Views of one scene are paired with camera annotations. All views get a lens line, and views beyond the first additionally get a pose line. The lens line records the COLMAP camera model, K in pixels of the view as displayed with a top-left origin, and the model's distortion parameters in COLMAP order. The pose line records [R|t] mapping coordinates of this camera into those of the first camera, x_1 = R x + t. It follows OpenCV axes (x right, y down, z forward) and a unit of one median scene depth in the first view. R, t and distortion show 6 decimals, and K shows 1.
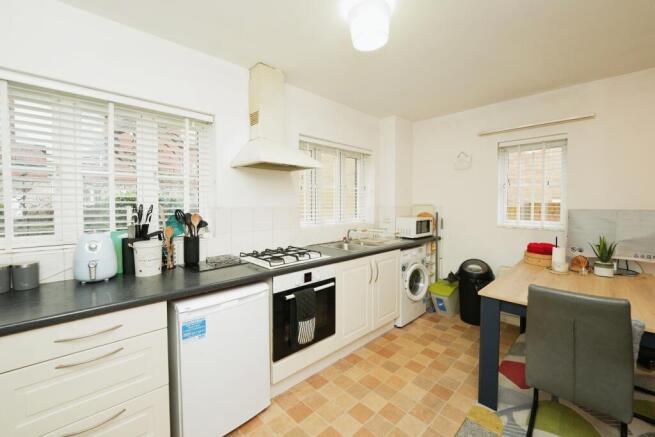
lens RADIAL K [[265.2, 0, 329.9], [0, 265.2, 214.1], [0, 0, 1]] dist [-0.000662, -0.000110]
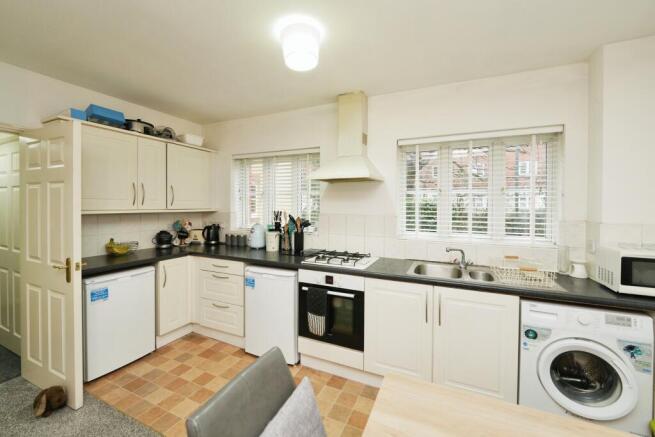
lens RADIAL K [[273.6, 0, 329.8], [0, 273.6, 206.1], [0, 0, 1]] dist [-0.002750, -0.000353]
pose [[0.354256, 0.011078, -0.935083, 0.995770], [-0.038679, 0.999248, -0.002815, -0.067381], [0.934348, 0.037166, 0.354418, 0.592224]]
